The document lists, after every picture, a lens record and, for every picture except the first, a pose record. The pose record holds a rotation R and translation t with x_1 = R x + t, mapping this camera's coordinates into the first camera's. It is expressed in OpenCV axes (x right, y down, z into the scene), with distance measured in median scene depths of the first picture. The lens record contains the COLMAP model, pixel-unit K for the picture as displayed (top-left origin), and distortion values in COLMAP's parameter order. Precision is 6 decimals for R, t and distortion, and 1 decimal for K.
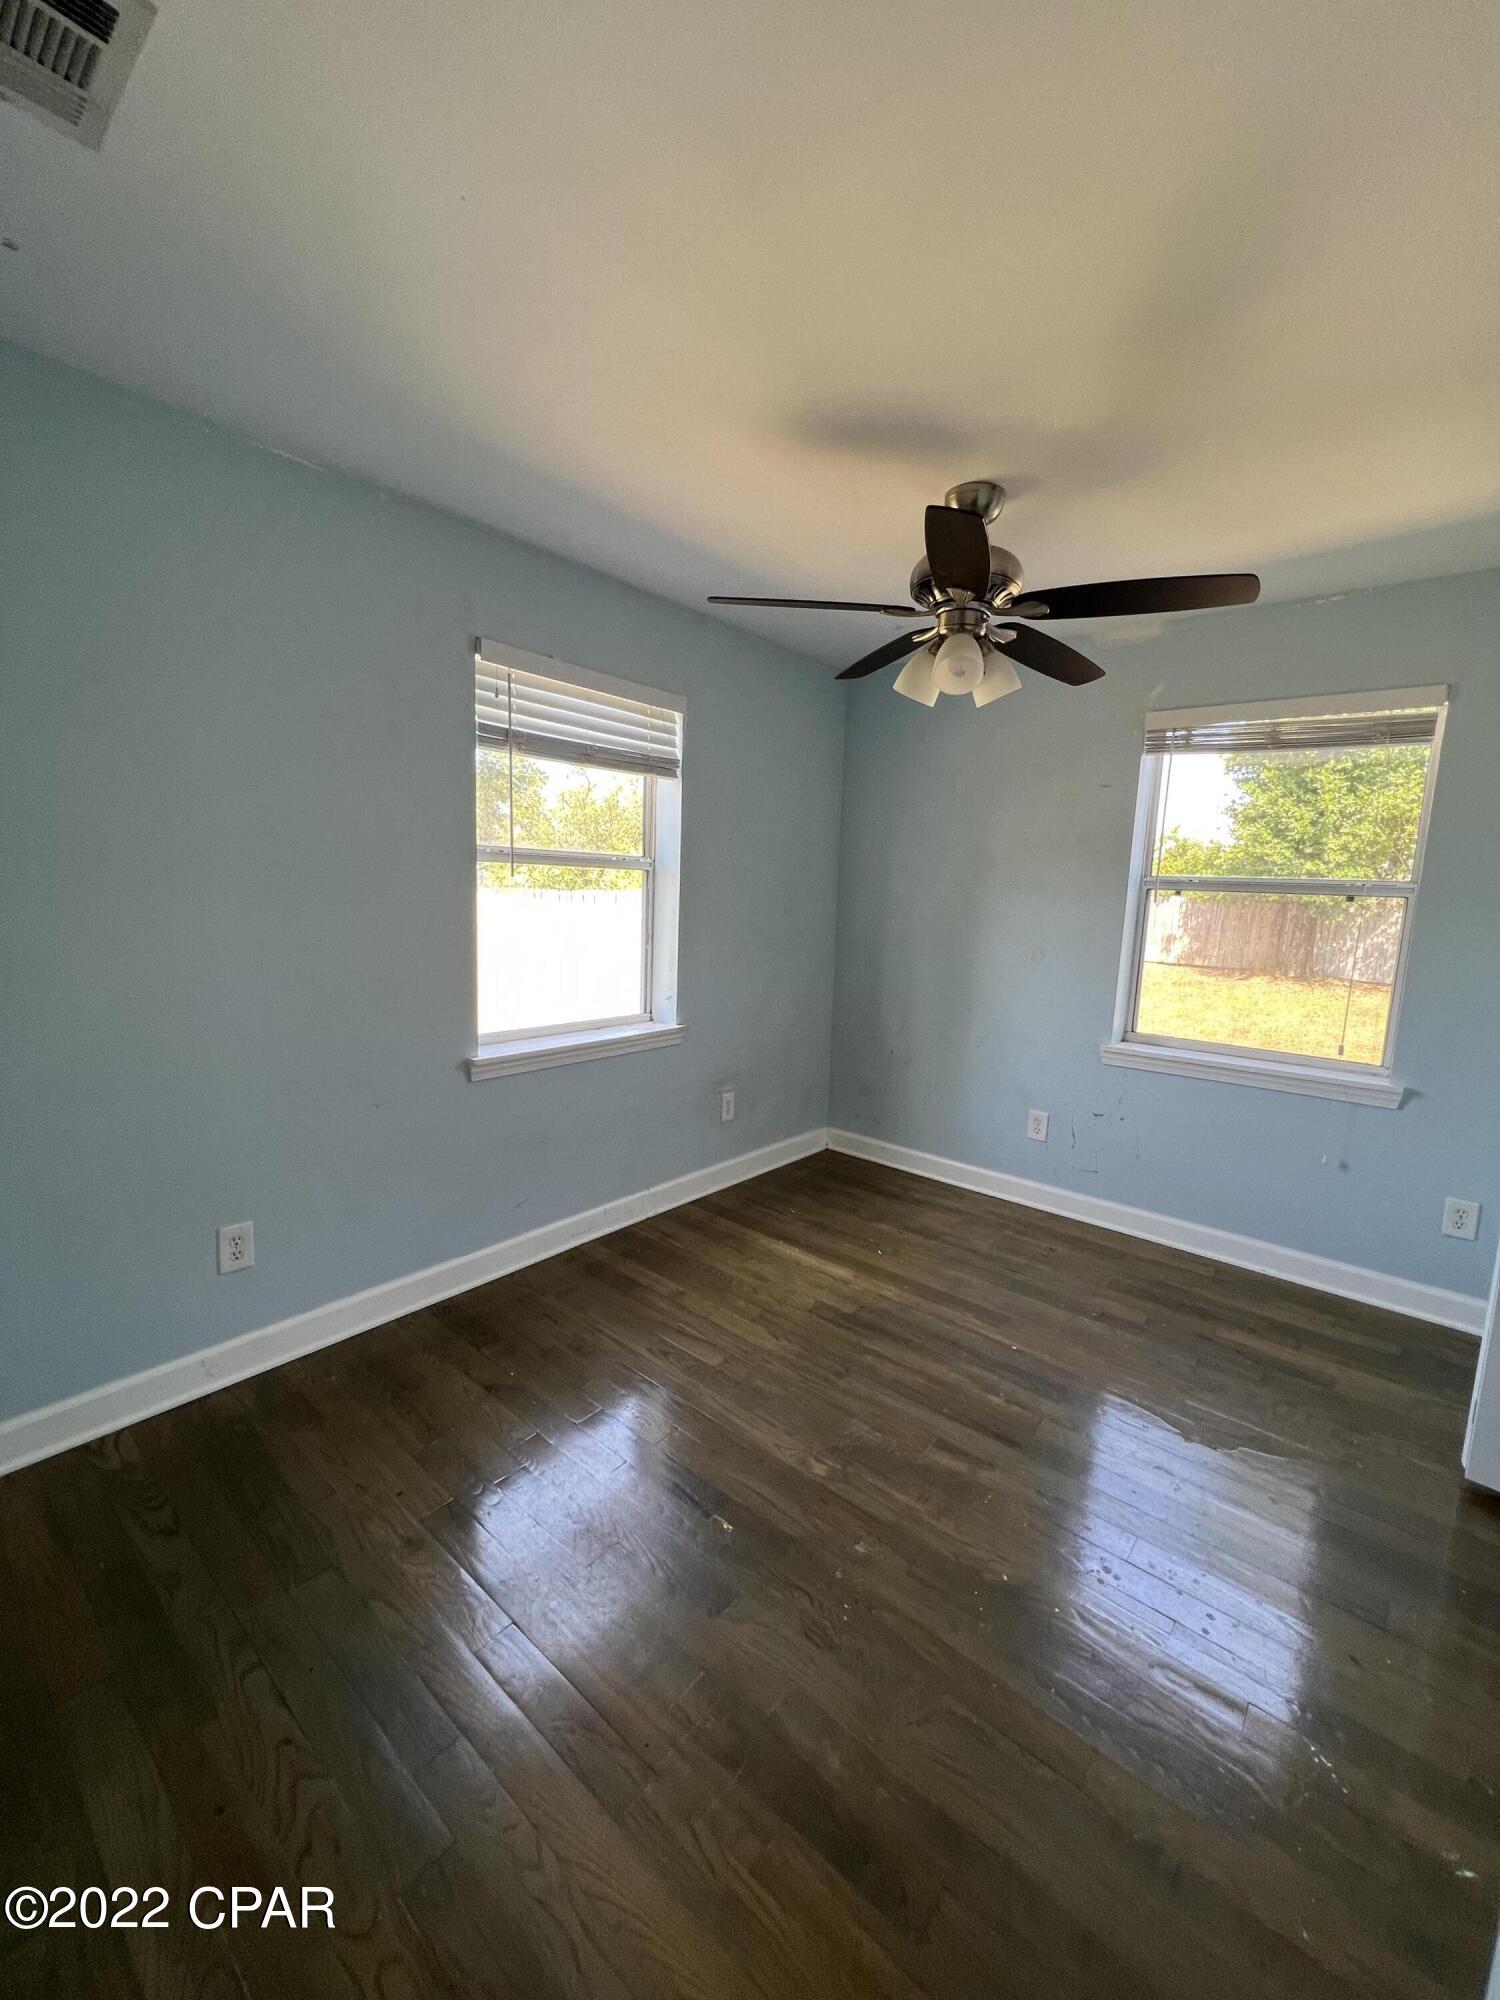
lens RADIAL K [[799.6, 0, 754.3], [0, 799.6, 992.4], [0, 0, 1]] dist [0.001100, 0.000220]
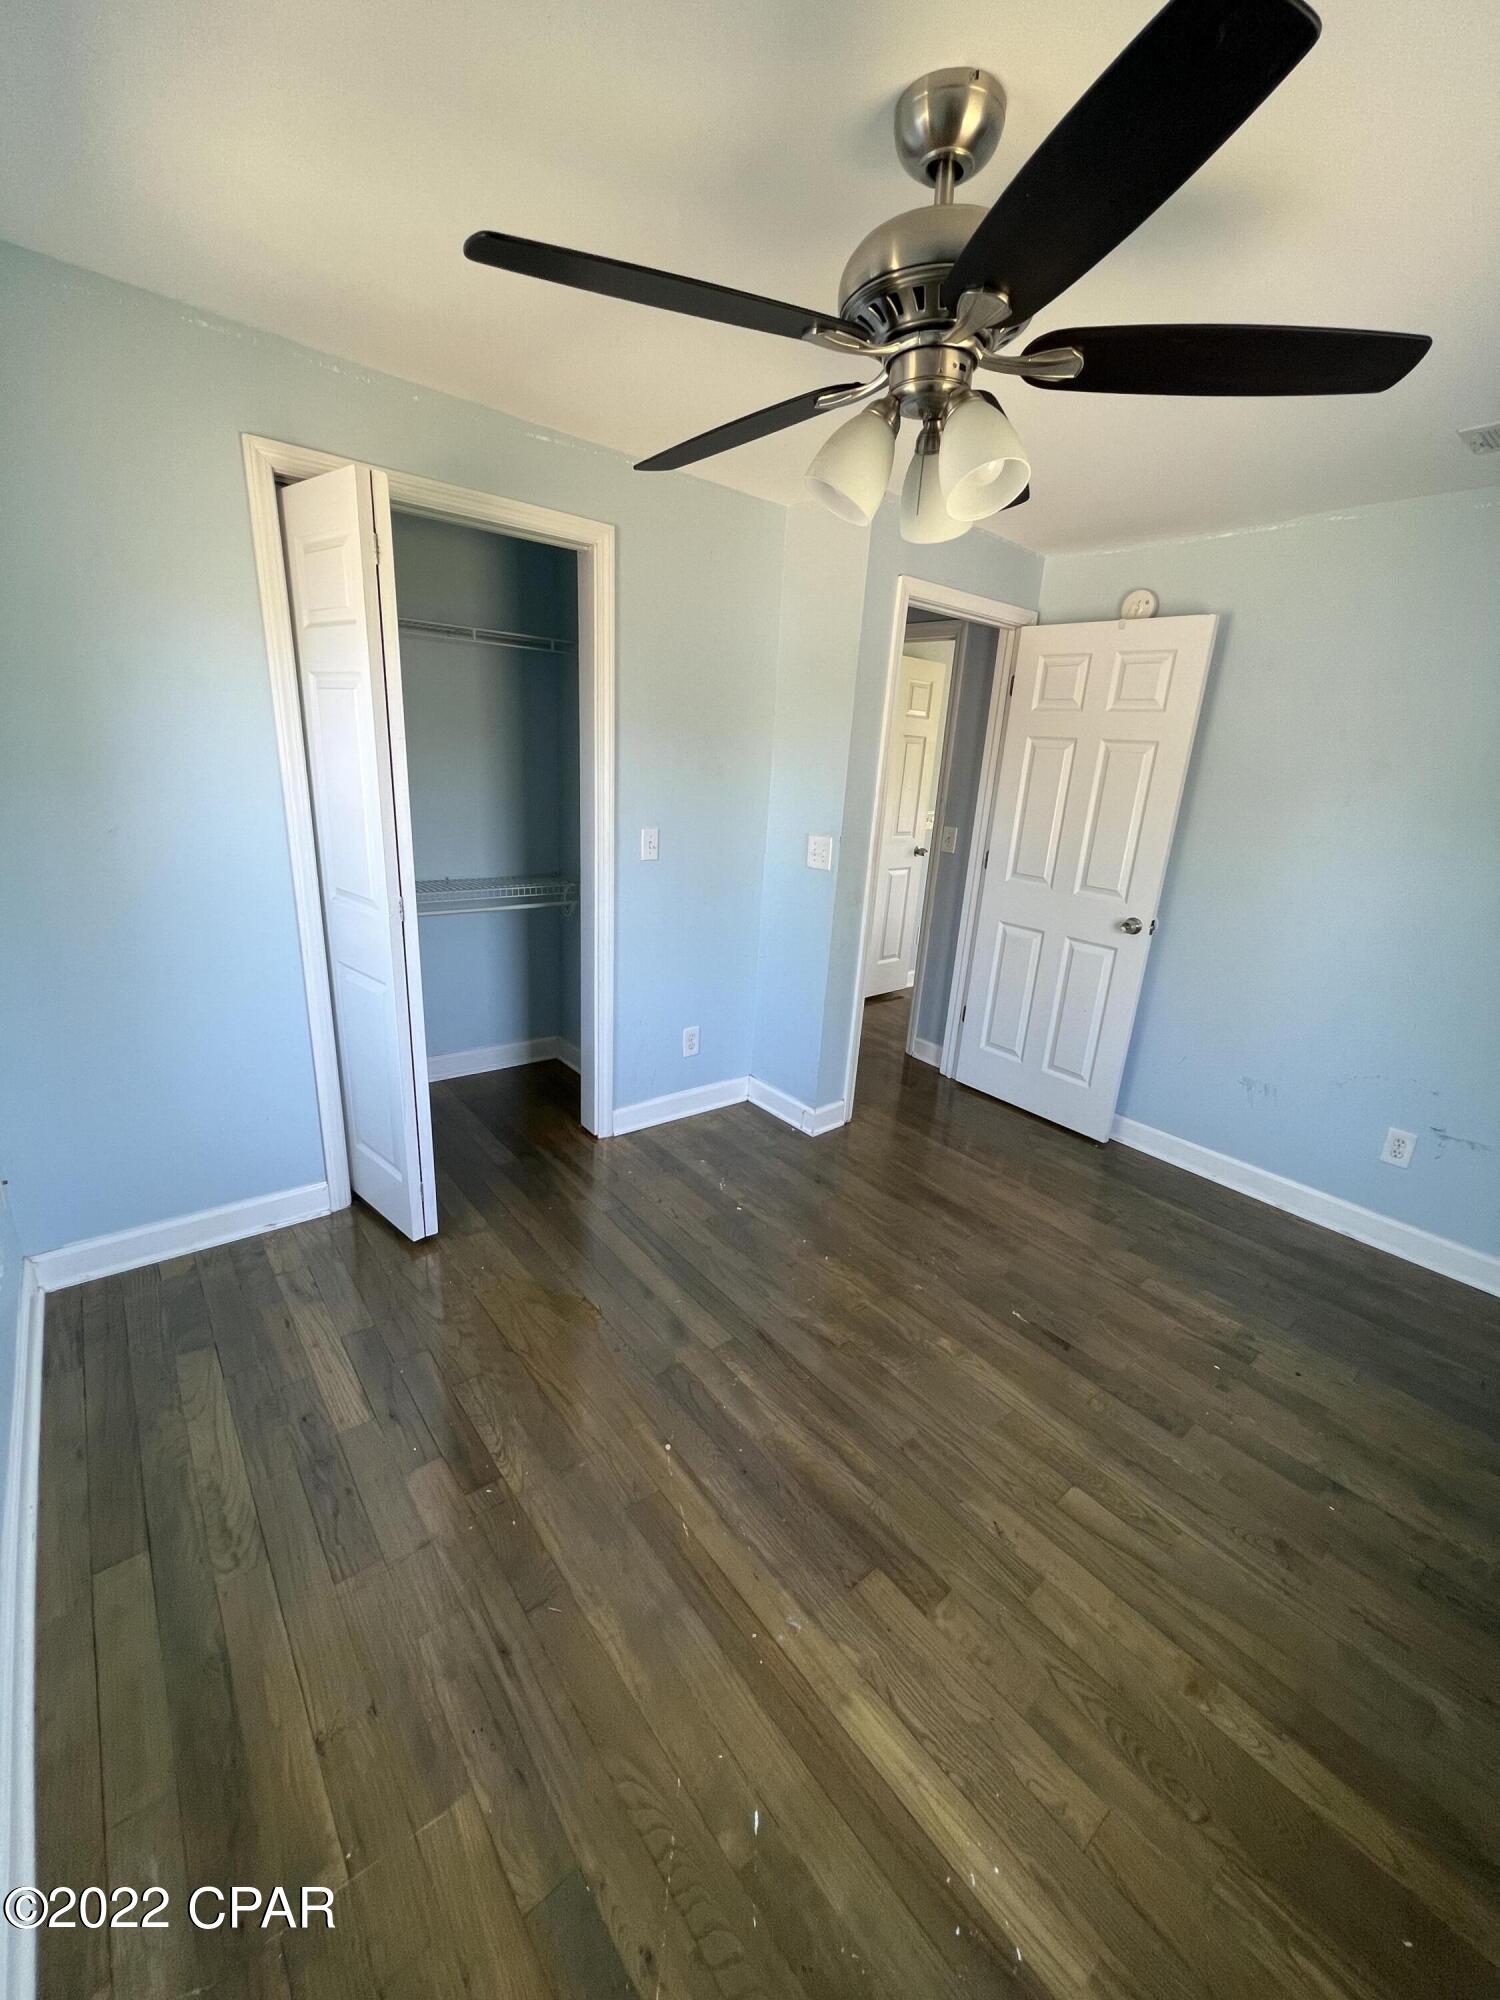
lens RADIAL K [[799.6, 0, 751.6], [0, 799.6, 998.4], [0, 0, 1]] dist [0.001100, 0.000220]
pose [[-0.977096, -0.153193, 0.147699, 0.190012], [-0.074509, 0.896435, 0.436867, -0.242414], [-0.199328, 0.415856, -0.887317, 1.376461]]
